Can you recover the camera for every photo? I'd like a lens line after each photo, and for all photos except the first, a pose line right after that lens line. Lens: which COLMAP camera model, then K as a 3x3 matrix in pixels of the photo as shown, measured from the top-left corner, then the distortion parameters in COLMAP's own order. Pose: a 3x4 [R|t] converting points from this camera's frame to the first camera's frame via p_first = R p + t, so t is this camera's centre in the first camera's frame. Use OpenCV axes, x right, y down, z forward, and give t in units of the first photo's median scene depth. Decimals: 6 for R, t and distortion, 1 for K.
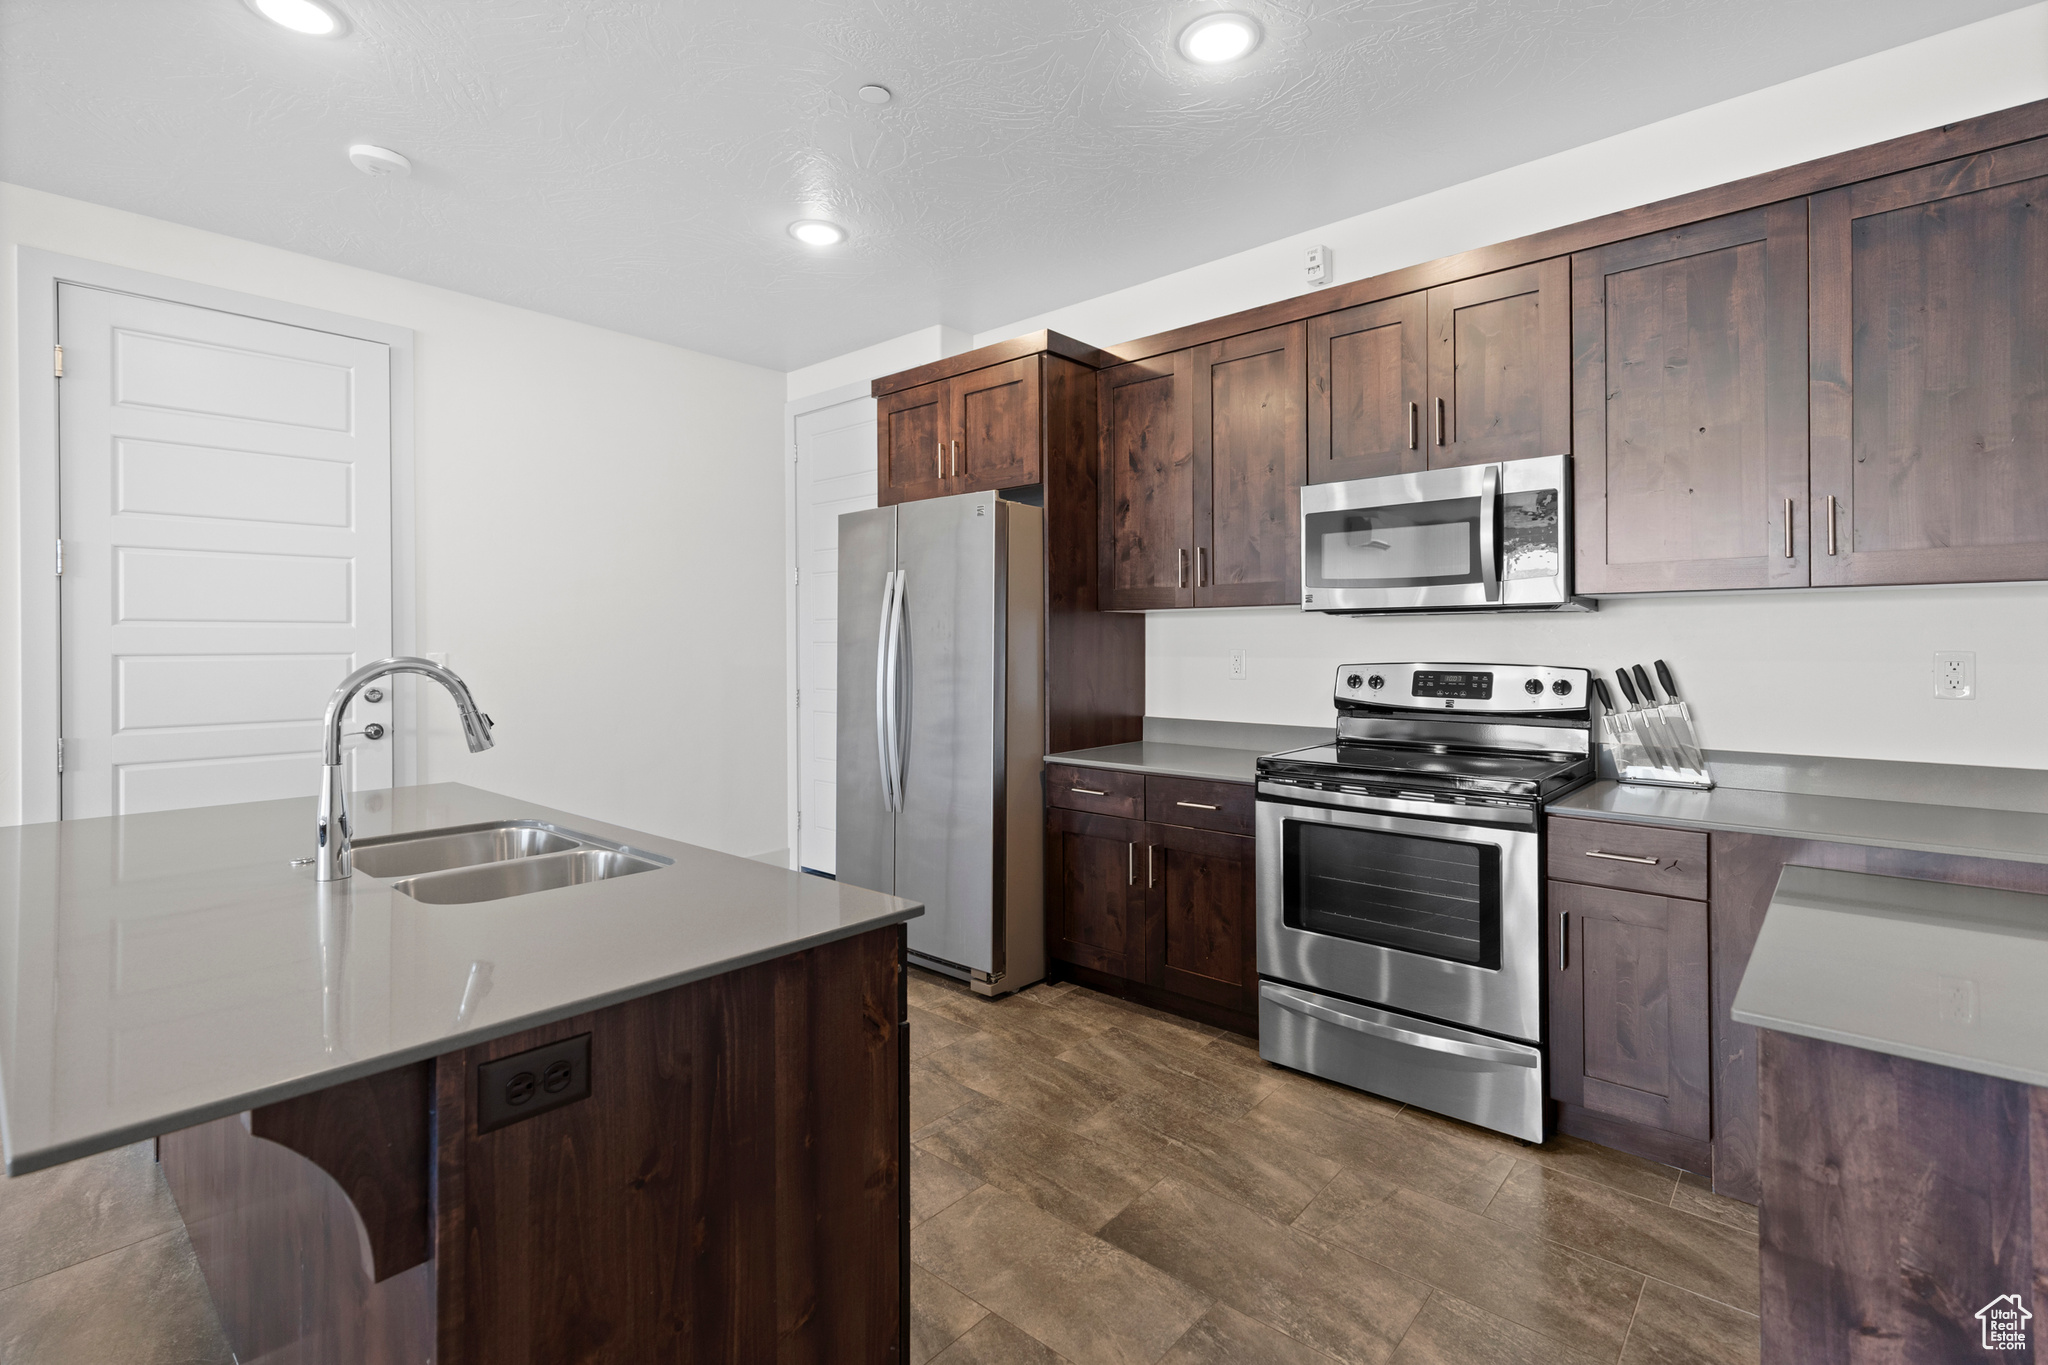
lens RADIAL K [[928.7, 0, 1020.7], [0, 928.7, 671.5], [0, 0, 1]] dist [0.012260, -0.004042]
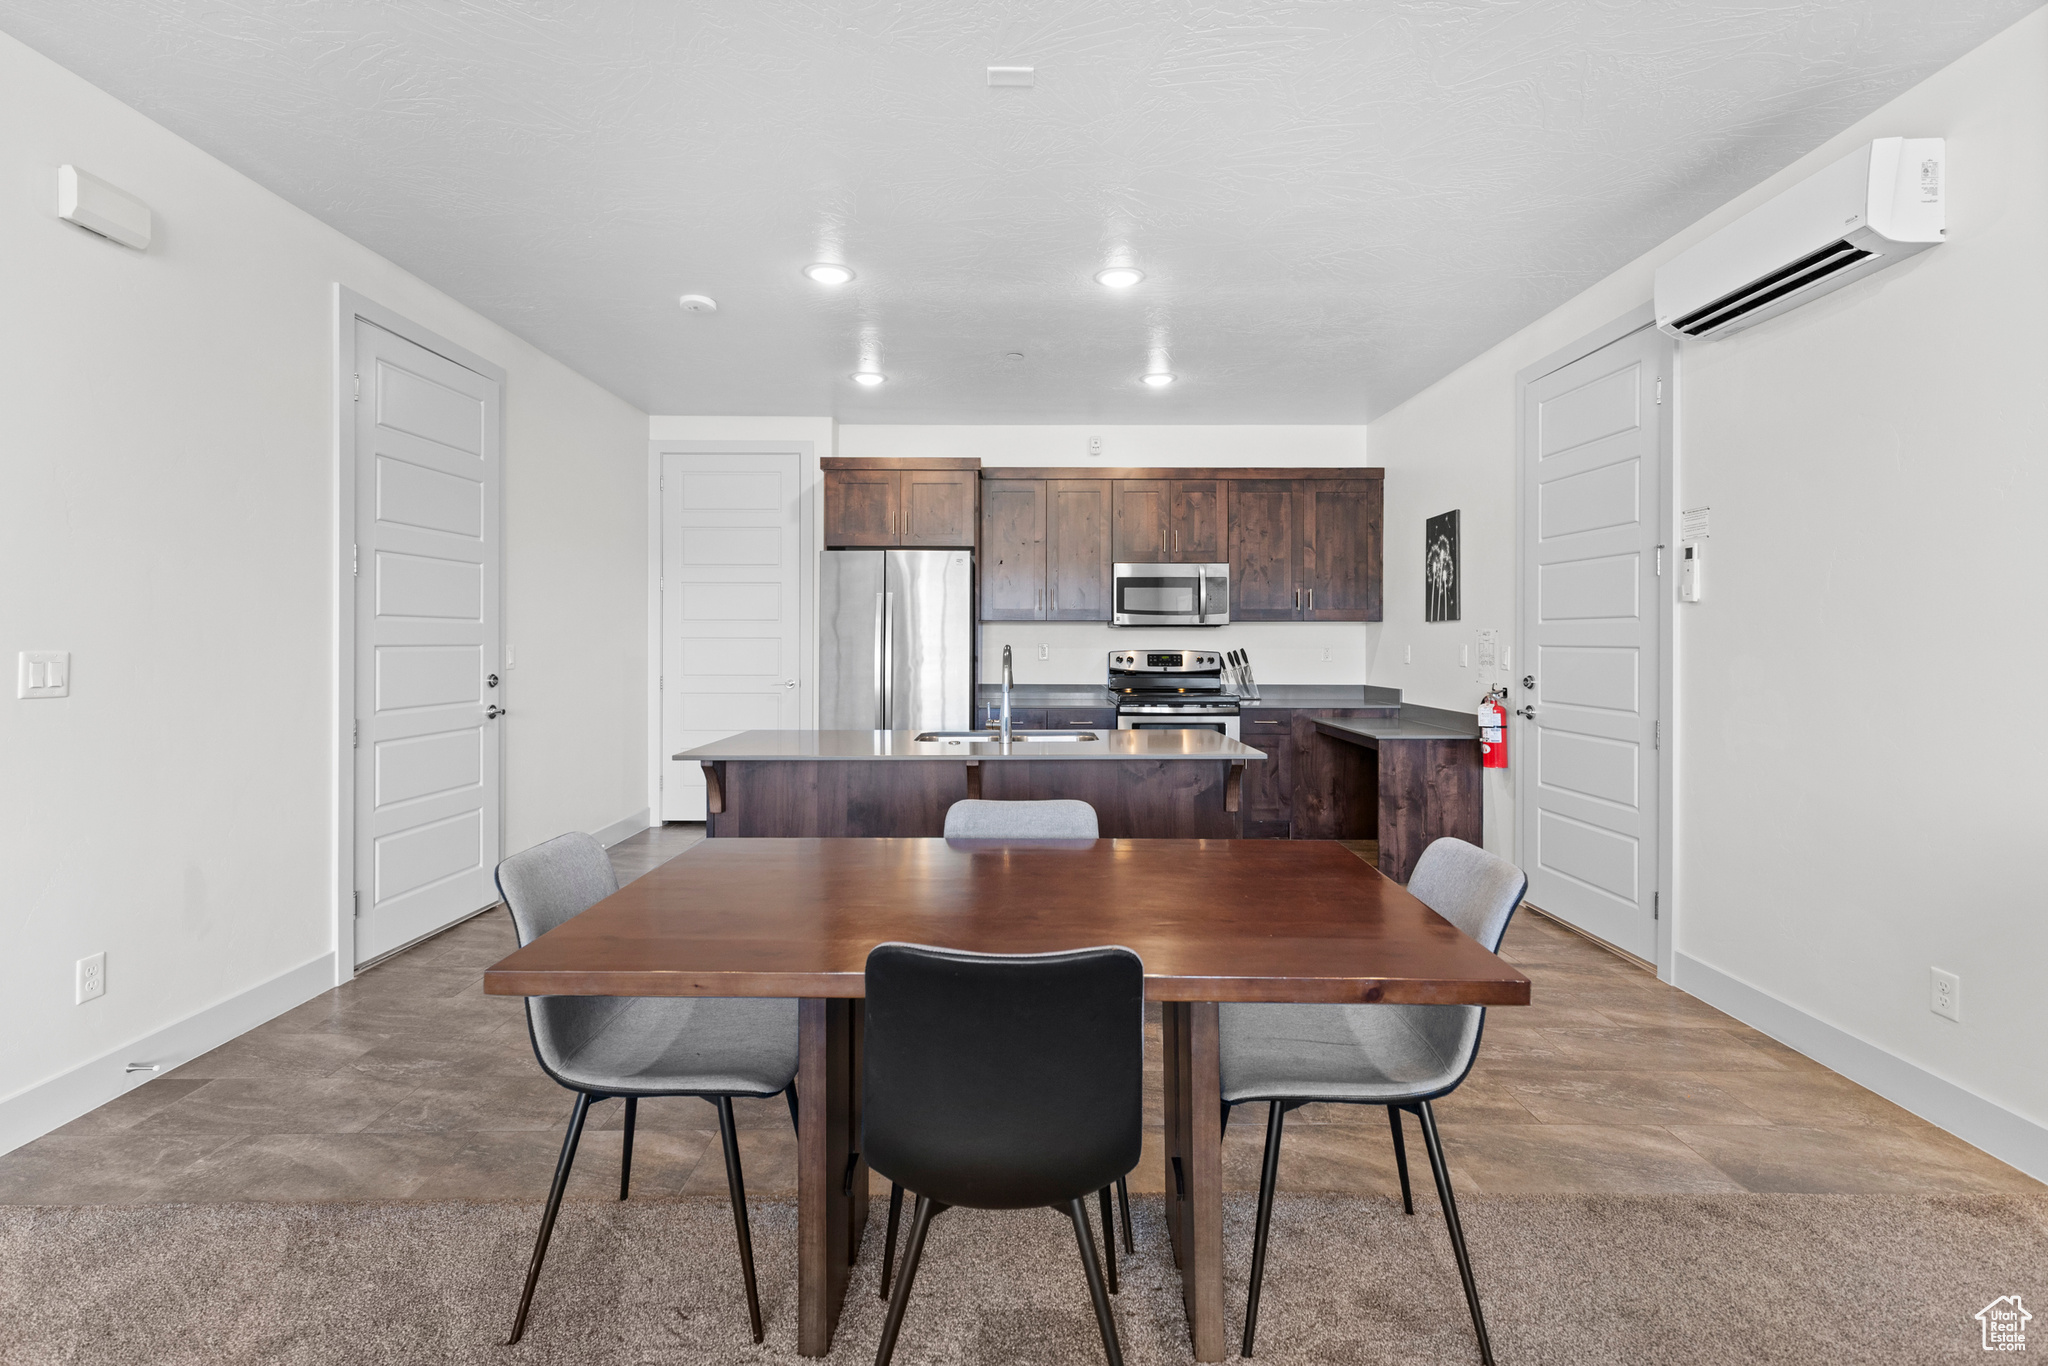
lens RADIAL K [[928.7, 0, 1020.7], [0, 928.7, 672.0], [0, 0, 1]] dist [0.012260, -0.004042]
pose [[0.755410, -0.015125, 0.655078, -1.215998], [0.017558, 0.999842, 0.002837, 0.029946], [-0.655017, 0.009358, 0.755556, -0.402133]]
